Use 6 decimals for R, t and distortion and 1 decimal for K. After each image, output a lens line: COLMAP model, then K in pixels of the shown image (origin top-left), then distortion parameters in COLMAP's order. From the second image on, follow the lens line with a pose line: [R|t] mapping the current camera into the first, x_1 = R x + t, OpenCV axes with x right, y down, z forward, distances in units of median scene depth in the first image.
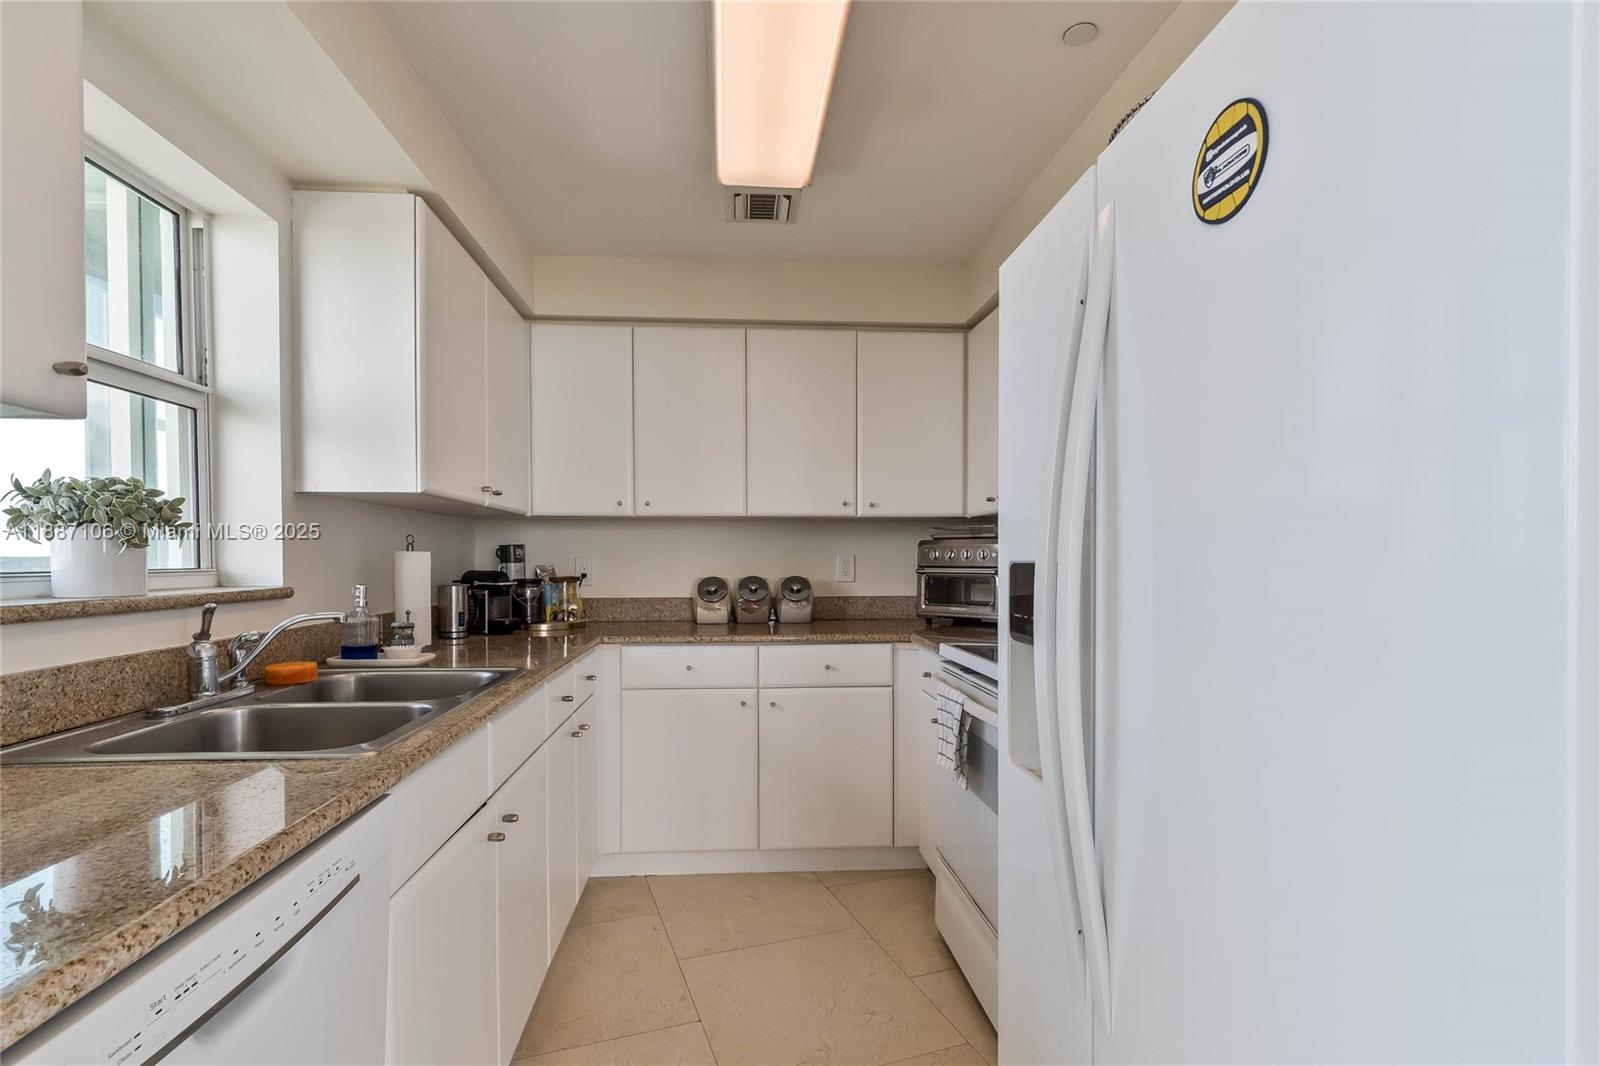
lens RADIAL K [[735.8, 0, 794.0], [0, 735.8, 556.2], [0, 0, 1]] dist [-0.006424, 0.001400]
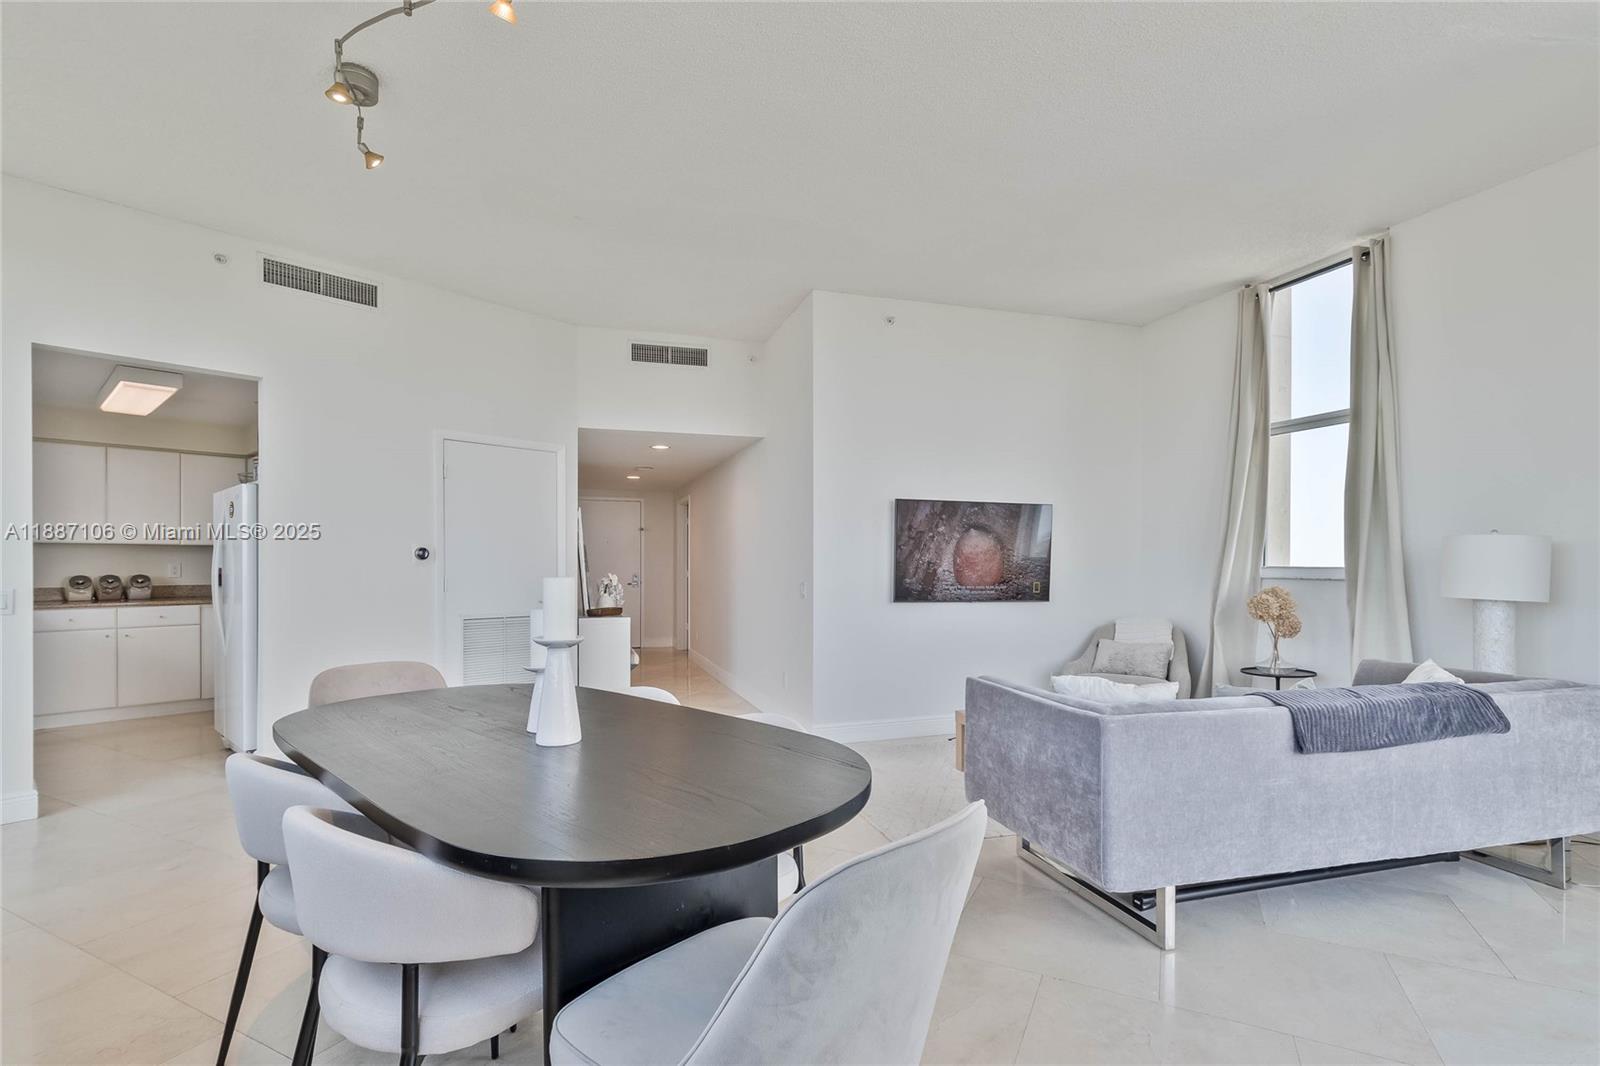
lens RADIAL K [[735.8, 0, 794.0], [0, 735.8, 569.5], [0, 0, 1]] dist [-0.006424, 0.001400]
pose [[0.735165, -0.000047, 0.677889, -0.040759], [-0.003932, 0.999983, 0.004334, -0.001479], [-0.677877, -0.005852, 0.735152, -1.624742]]
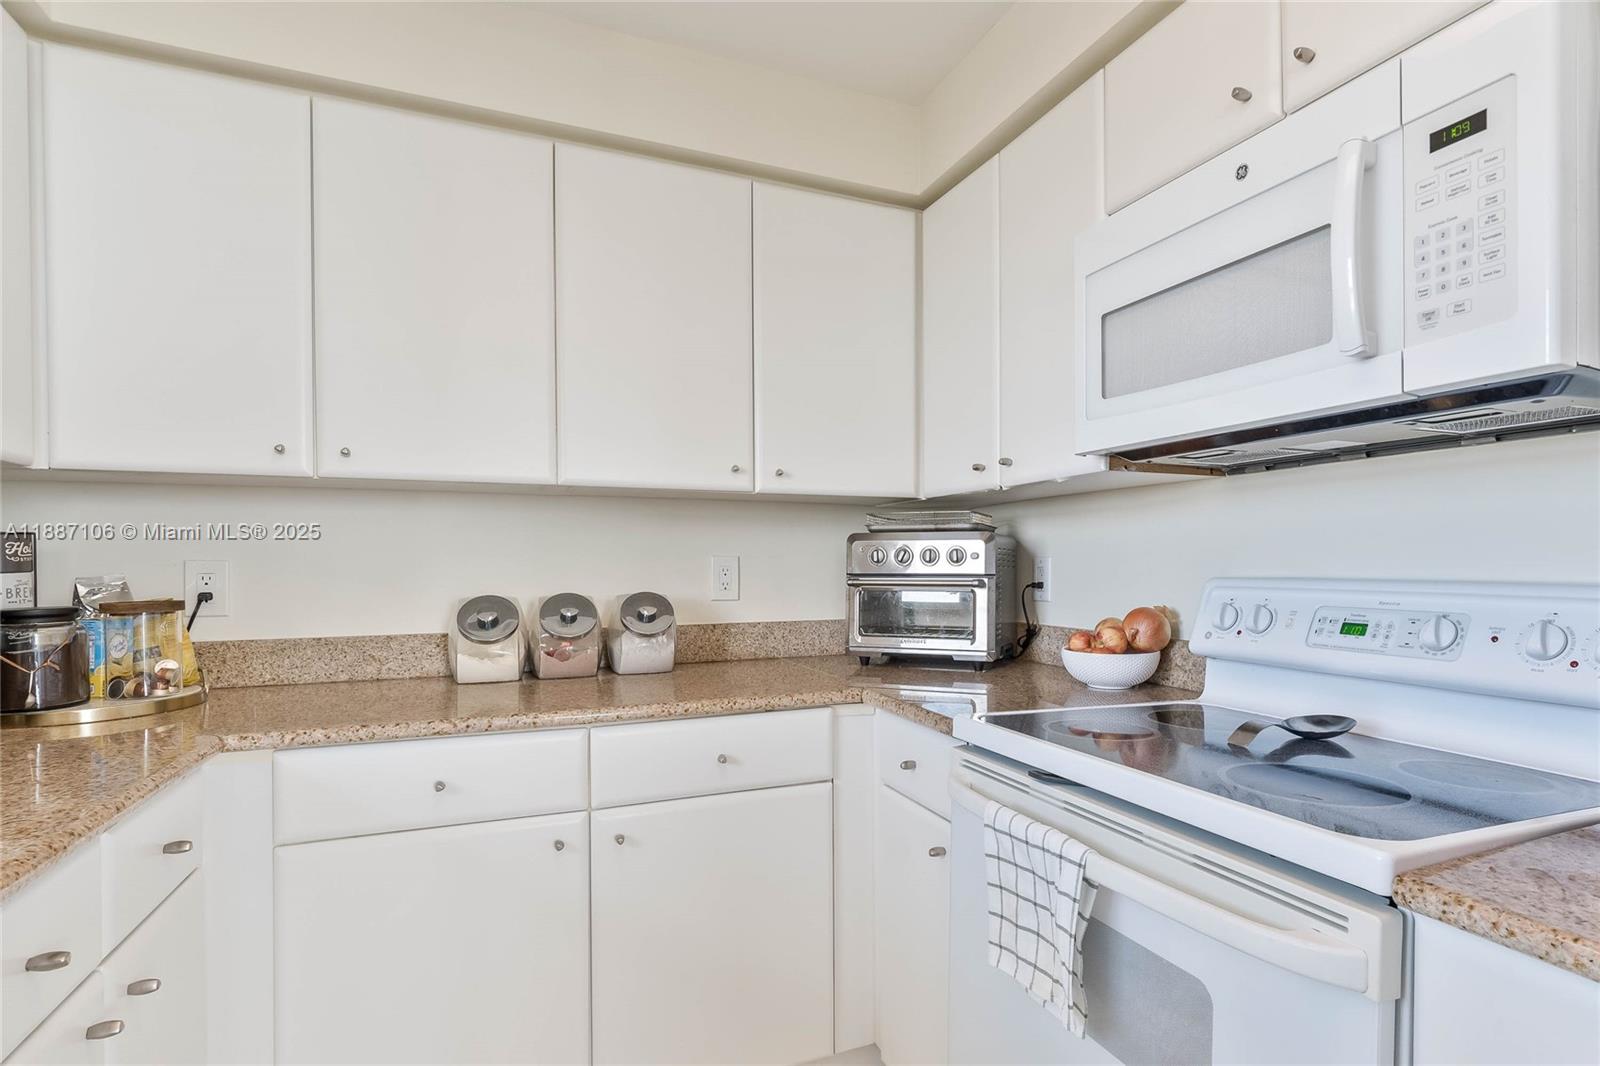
lens RADIAL K [[735.8, 0, 836.9], [0, 735.8, 571.7], [0, 0, 1]] dist [-0.006424, 0.001400]
pose [[0.941172, -0.005499, 0.337884, -0.053661], [0.002049, 0.999942, 0.010564, 0.004887], [-0.337922, -0.009250, 0.941129, 0.416157]]
